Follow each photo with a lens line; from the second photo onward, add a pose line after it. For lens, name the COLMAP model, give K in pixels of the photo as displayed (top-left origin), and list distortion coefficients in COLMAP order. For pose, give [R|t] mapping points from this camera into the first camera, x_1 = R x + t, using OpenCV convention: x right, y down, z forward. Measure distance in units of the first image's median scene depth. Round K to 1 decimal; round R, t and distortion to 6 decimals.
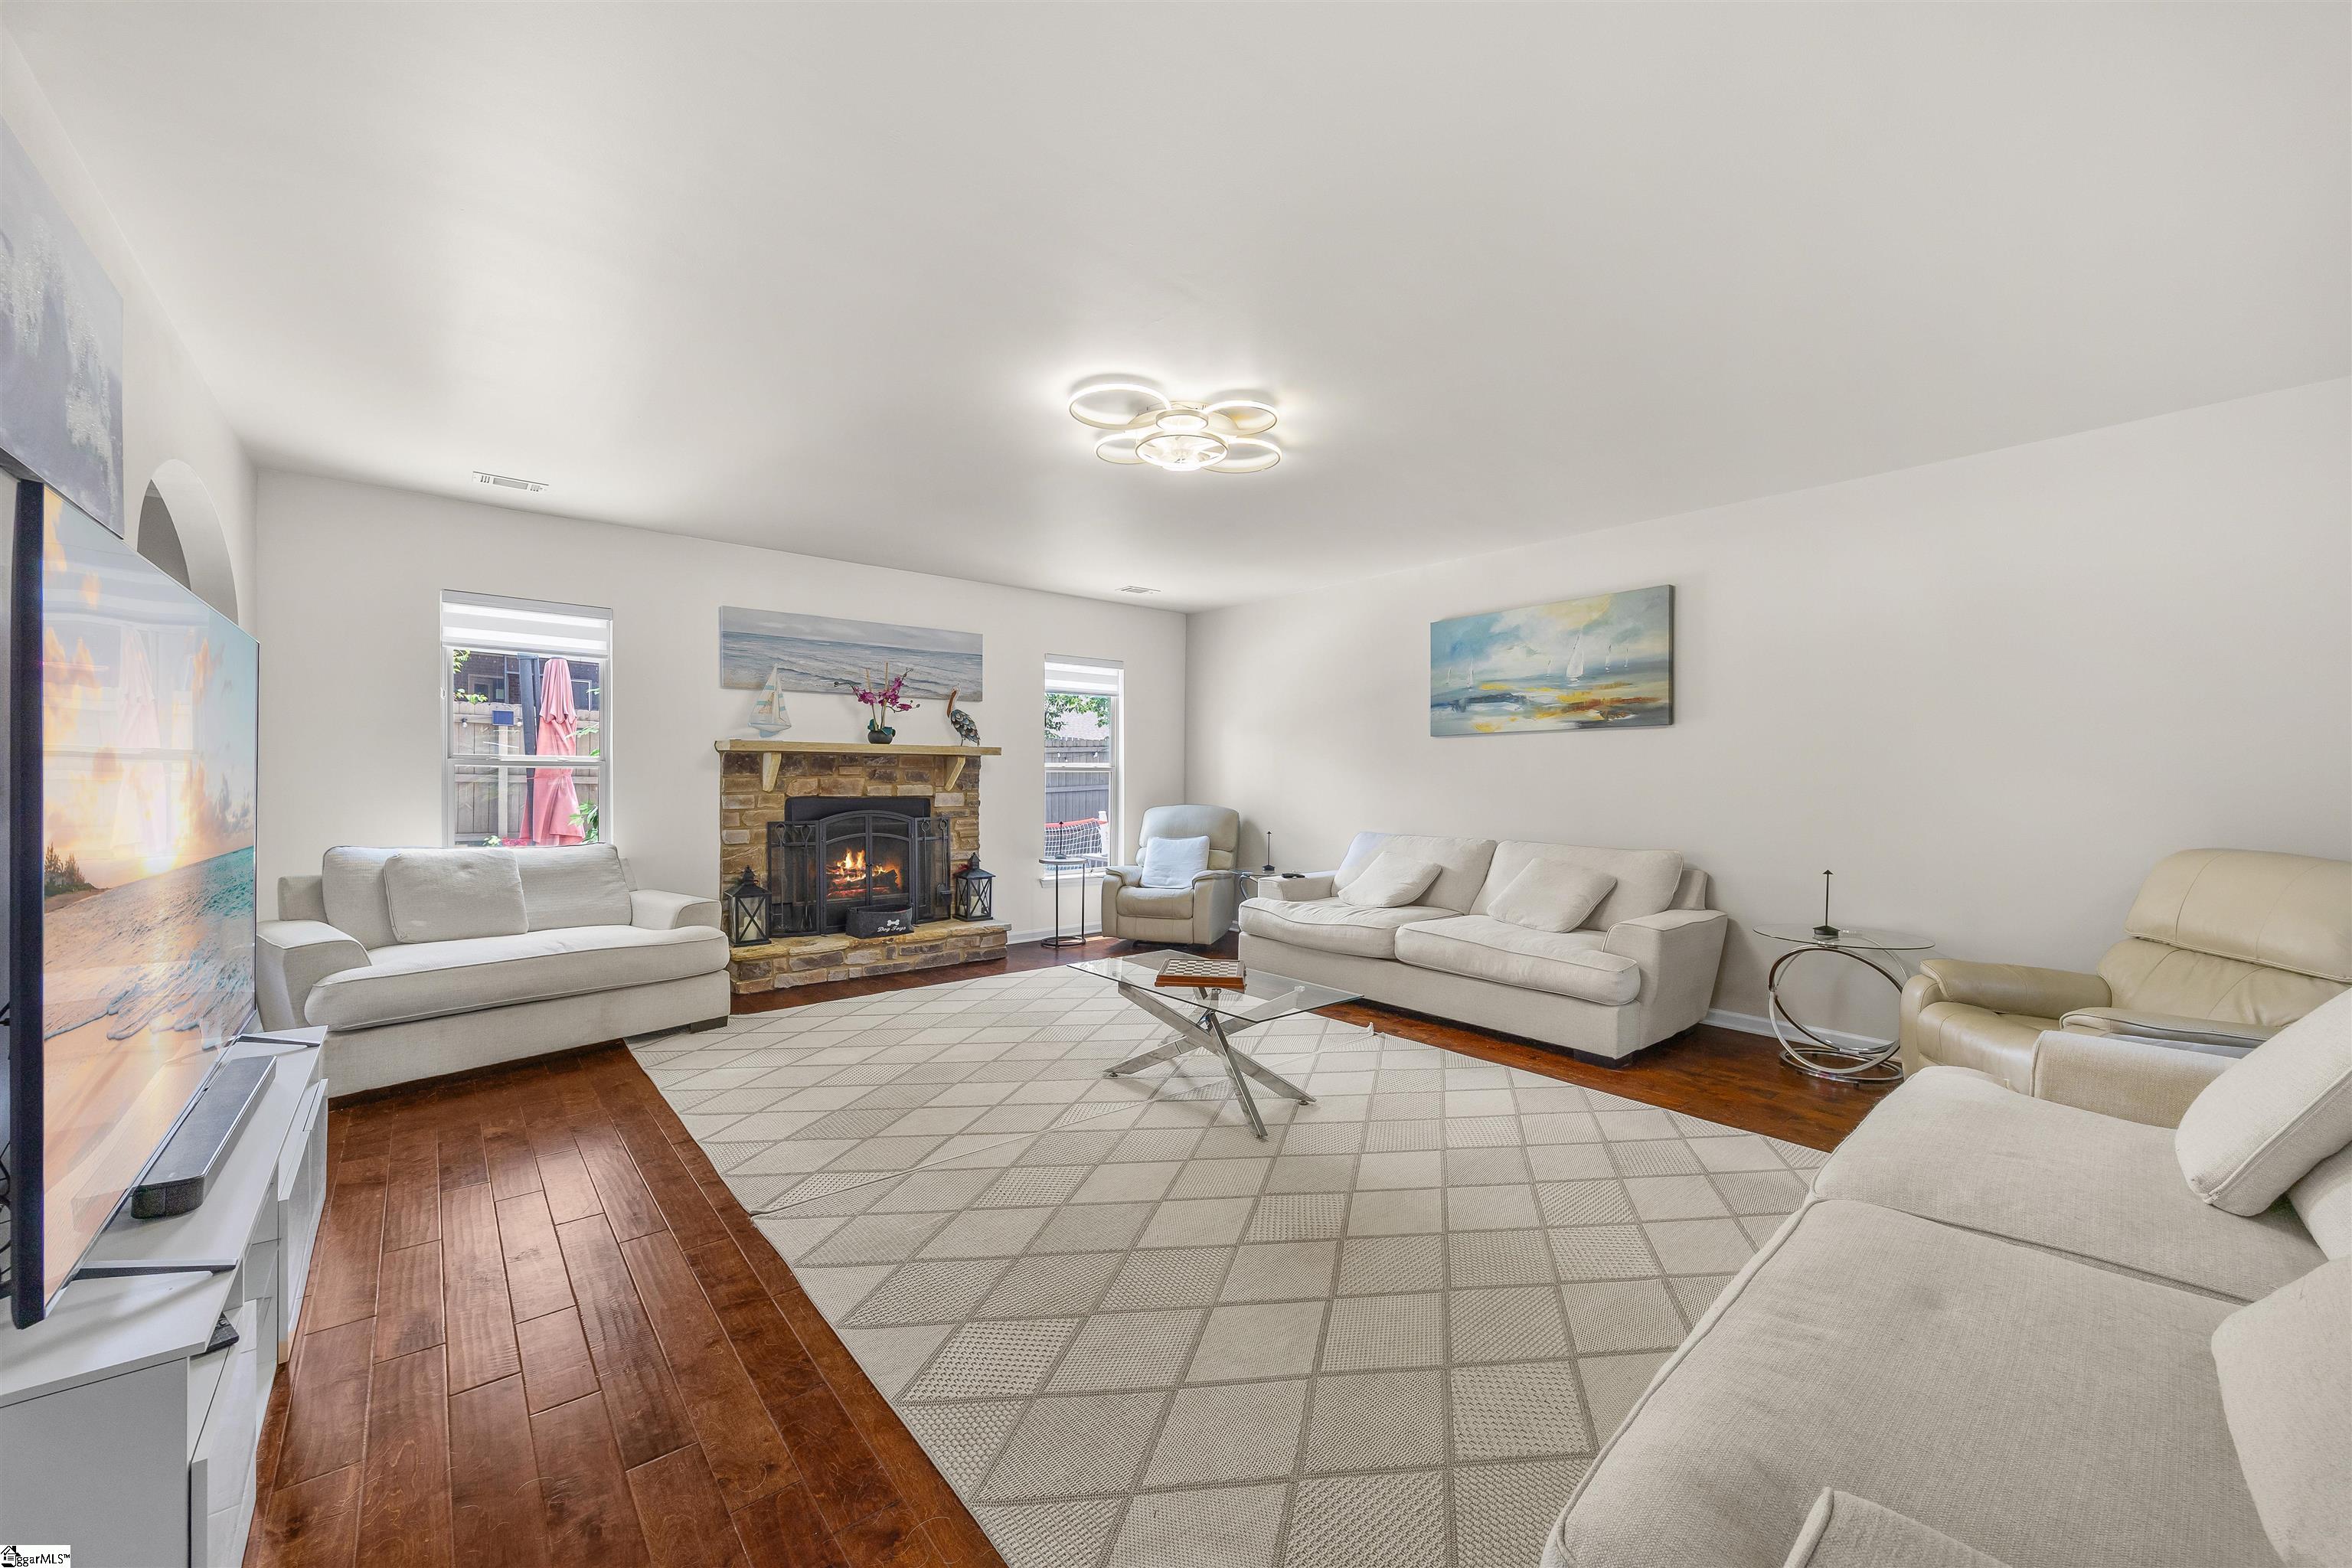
lens RADIAL K [[903.6, 0, 1183.7], [0, 903.6, 762.8], [0, 0, 1]] dist [-0.002227, -0.000131]
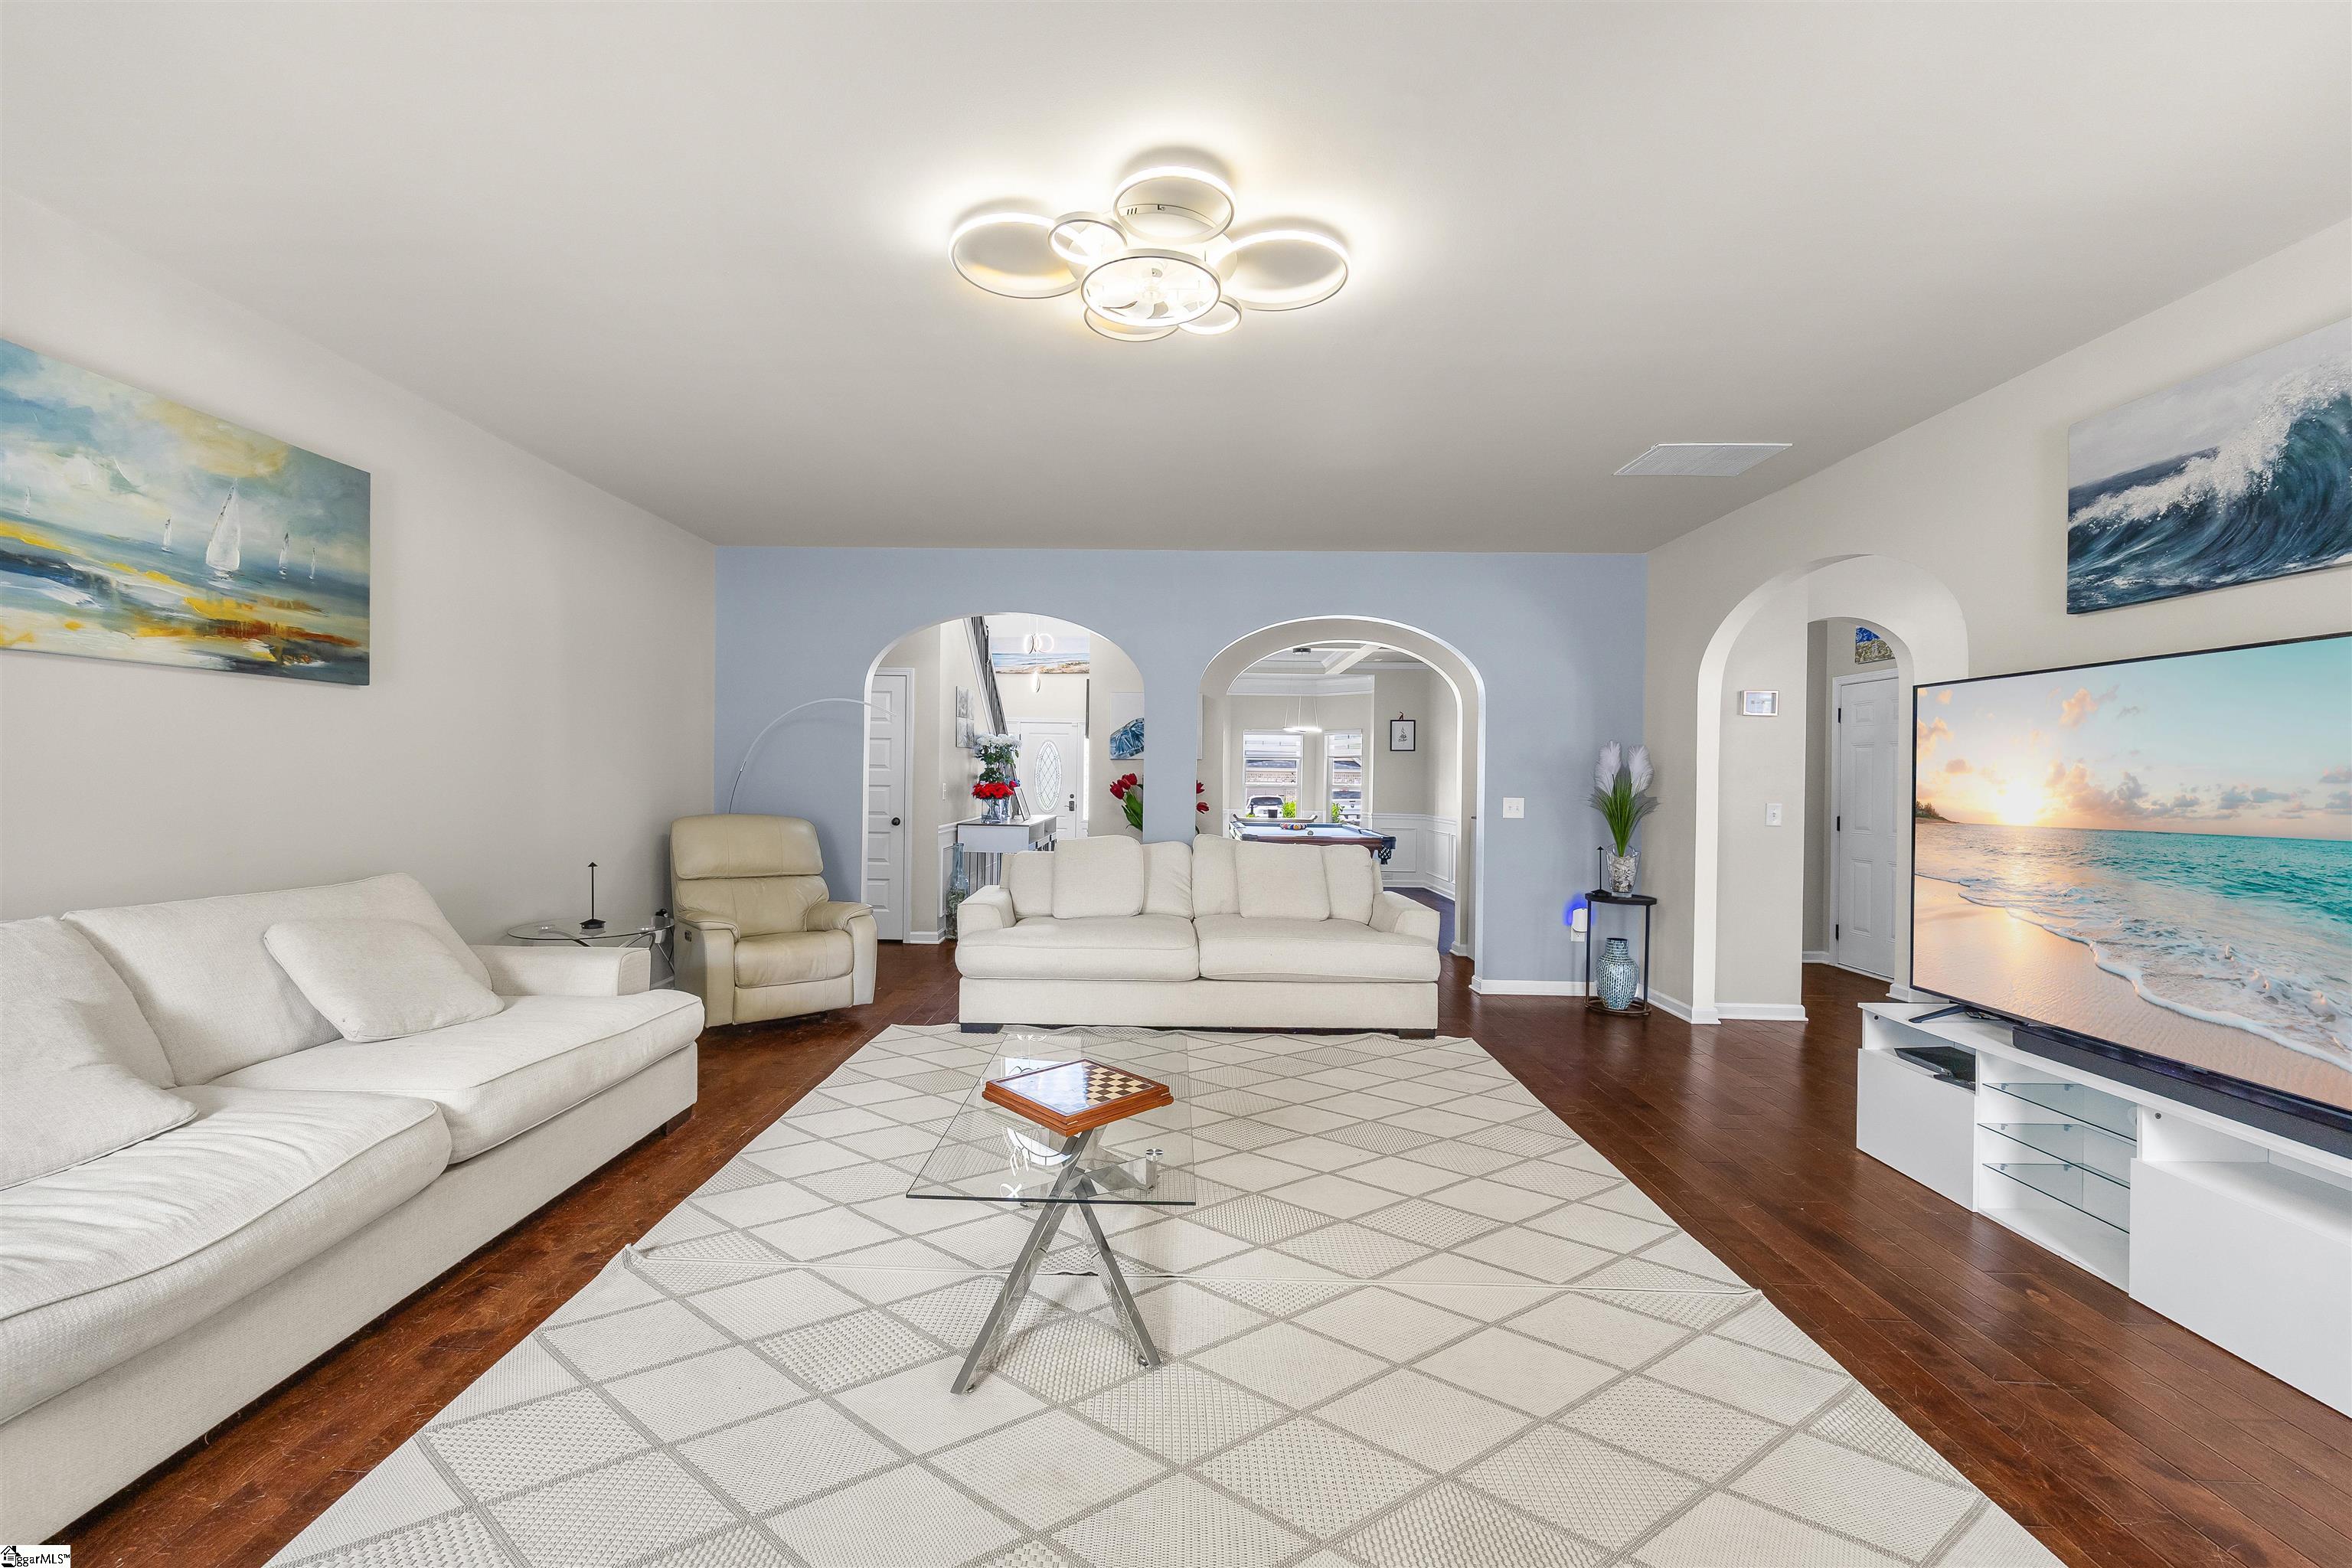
lens RADIAL K [[903.6, 0, 1183.7], [0, 903.6, 762.8], [0, 0, 1]] dist [-0.002227, -0.000131]
pose [[-0.749927, -0.000139, 0.661521, -0.326404], [-0.021772, 0.999463, -0.024471, 0.016475], [-0.661163, -0.032754, -0.749527, 1.035298]]
